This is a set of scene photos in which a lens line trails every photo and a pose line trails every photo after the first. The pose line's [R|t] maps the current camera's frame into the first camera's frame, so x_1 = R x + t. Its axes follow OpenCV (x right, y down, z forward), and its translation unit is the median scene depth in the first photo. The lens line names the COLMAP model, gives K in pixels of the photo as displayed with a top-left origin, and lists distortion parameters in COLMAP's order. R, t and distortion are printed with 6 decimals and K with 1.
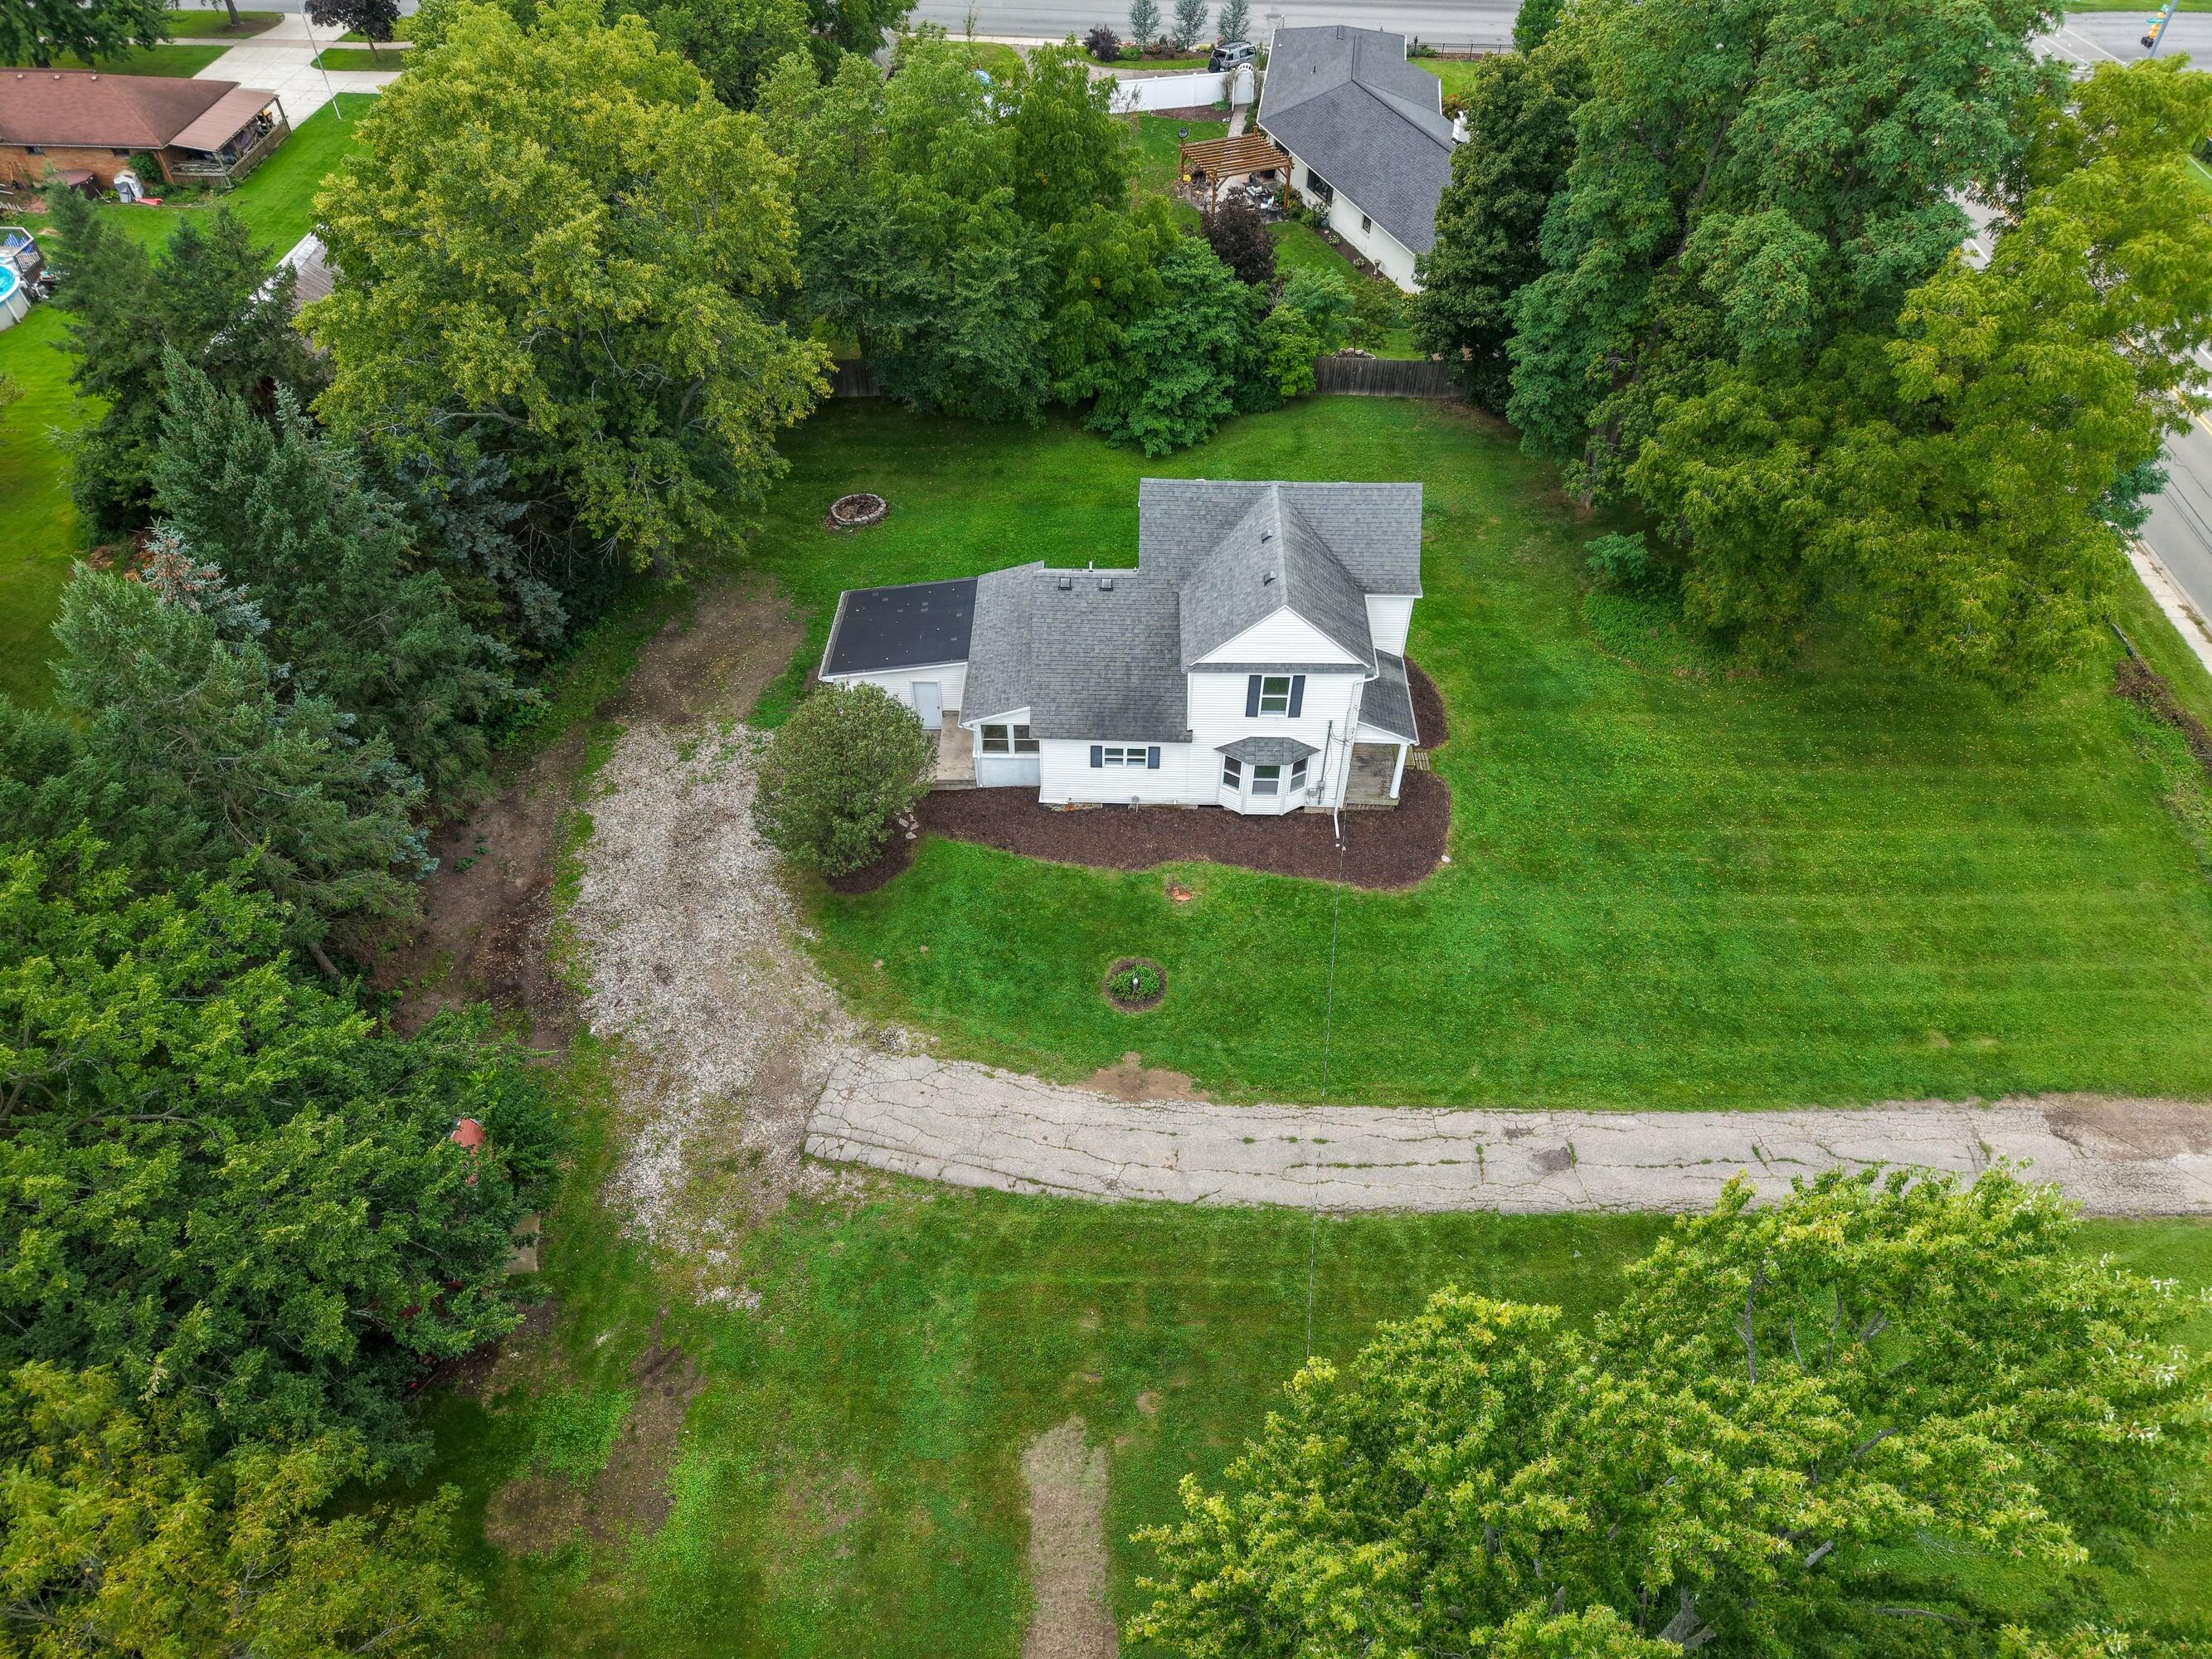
lens RADIAL K [[1479.1, 0, 1109.6], [0, 1479.1, 820.6], [0, 0, 1]] dist [0.078246, -0.117416]
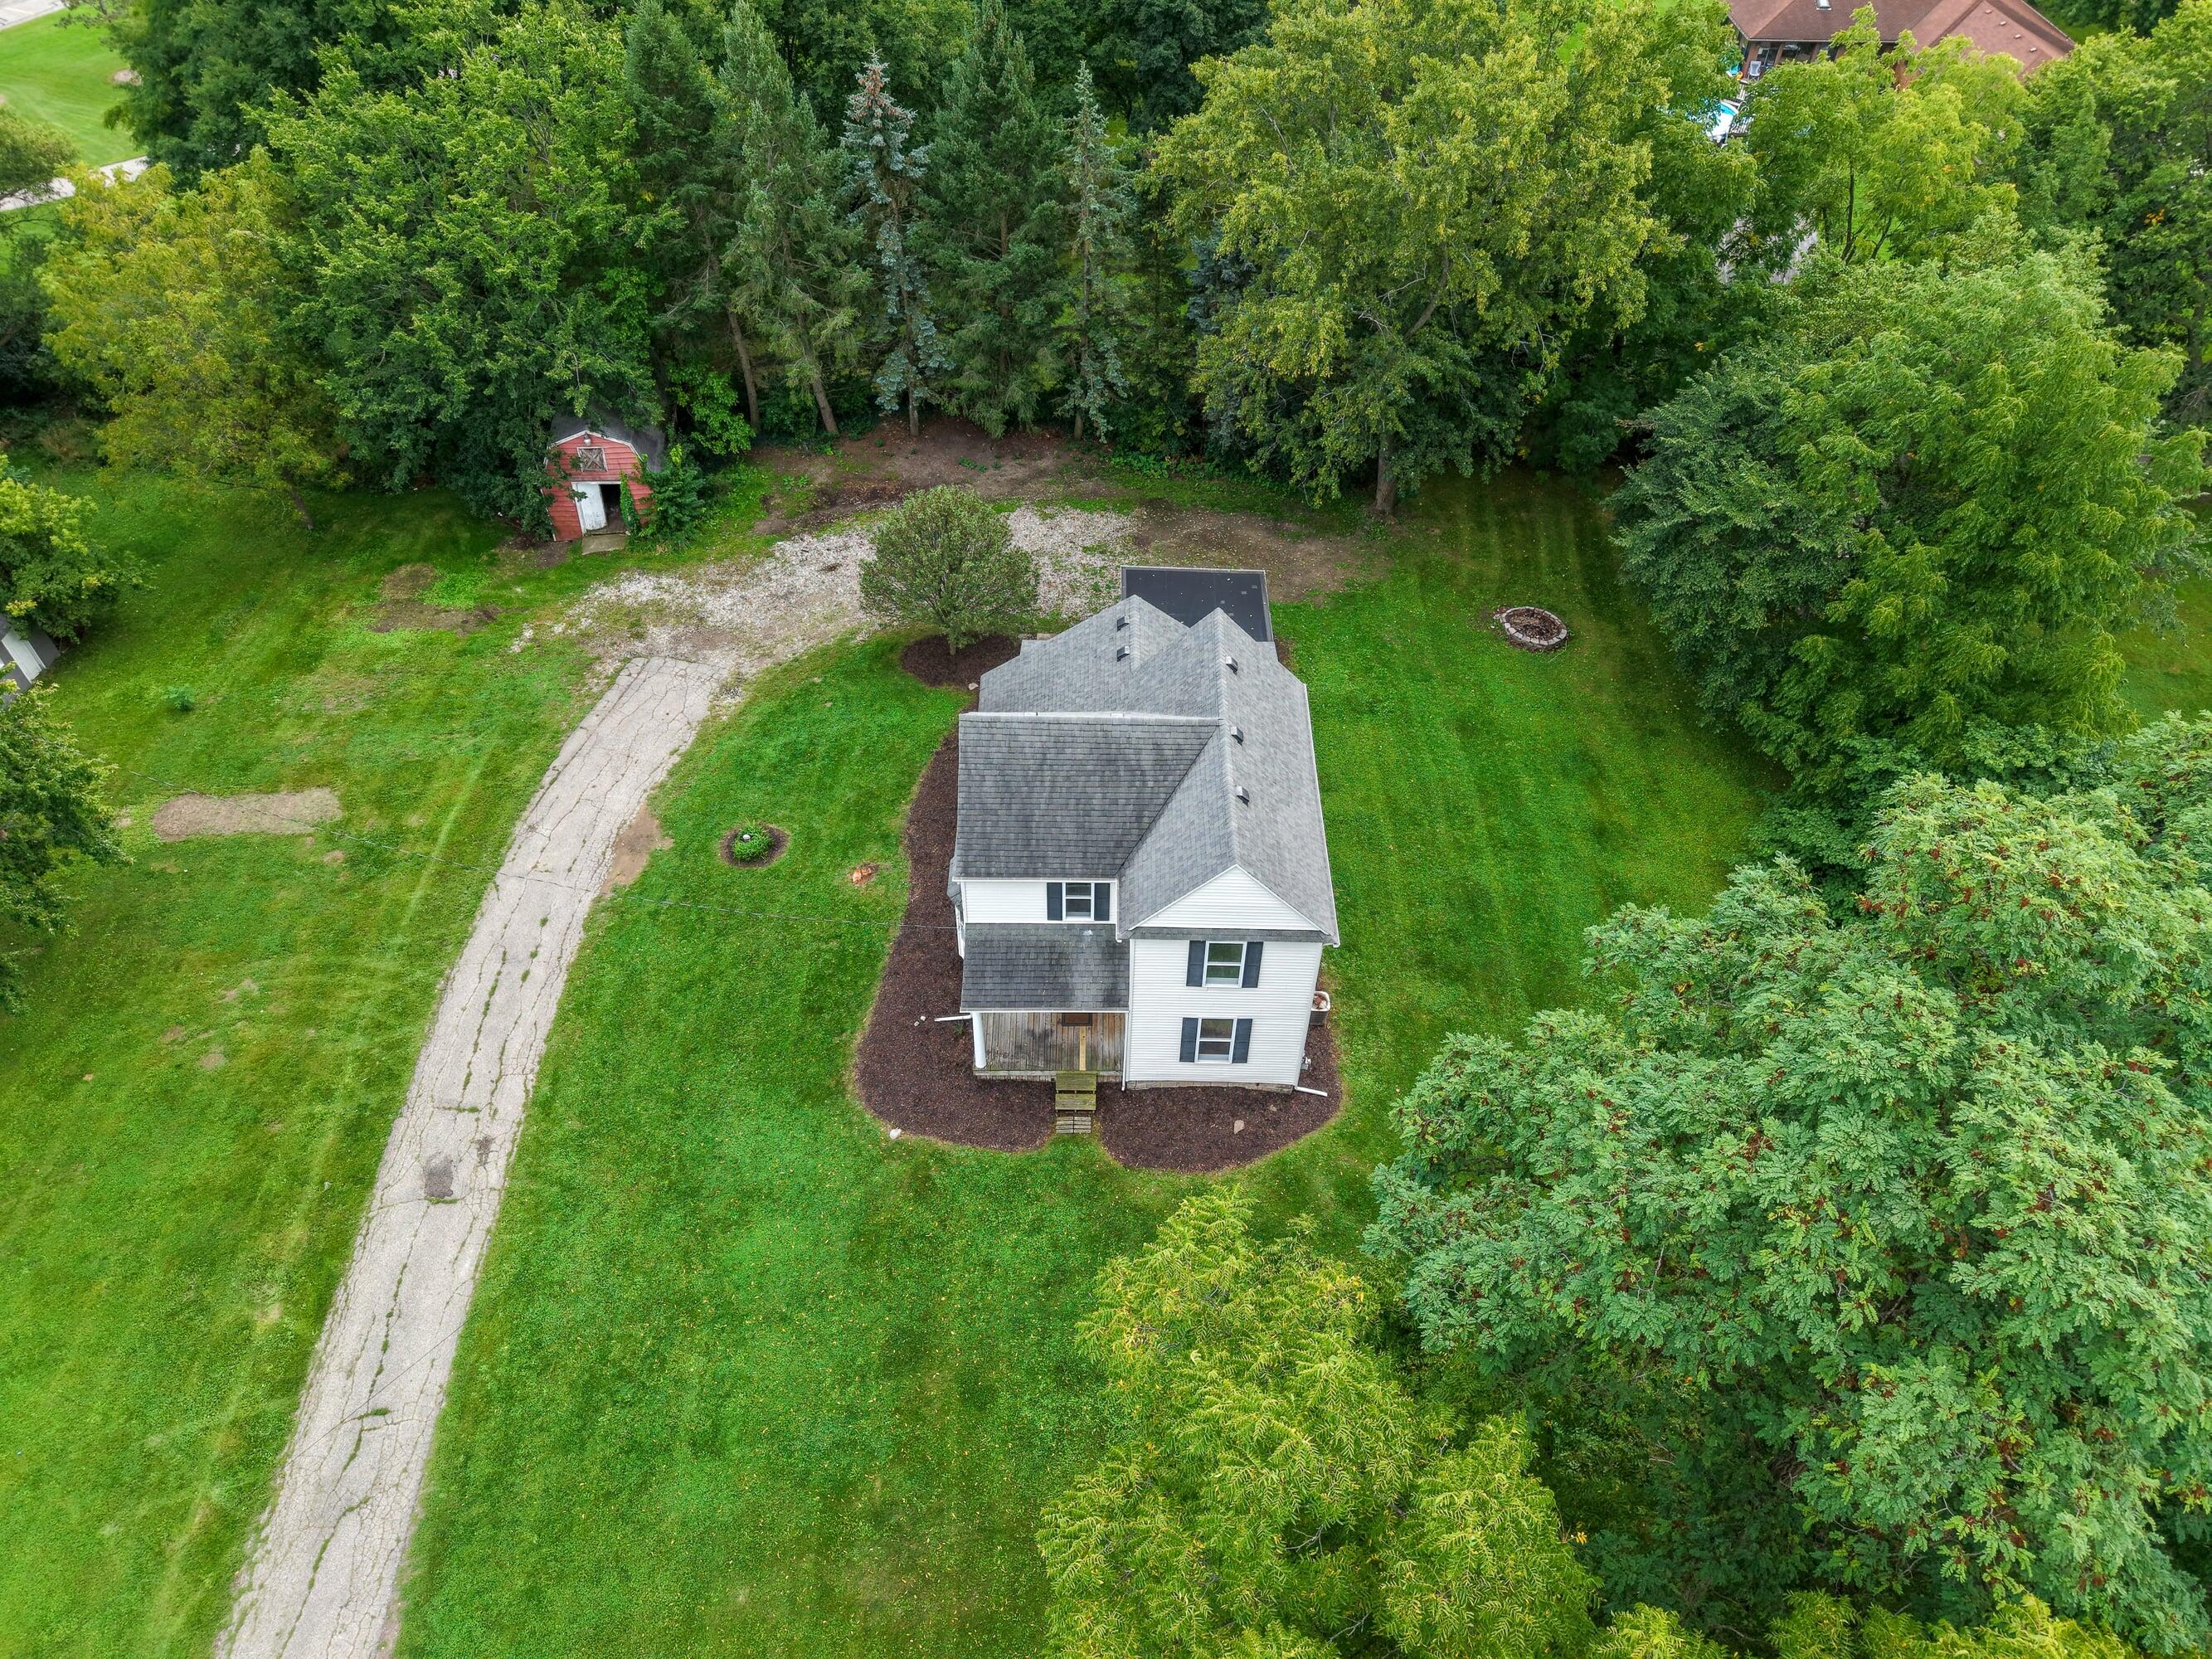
lens RADIAL K [[1468.3, 0, 1106.0], [0, 1468.3, 829.5], [0, 0, 1]] dist [0.027451, -0.022916]
pose [[0.013374, 0.713067, -0.700968, 0.730257], [-0.725338, 0.489455, 0.484064, -0.563189], [0.688263, 0.501965, 0.523761, 0.663213]]
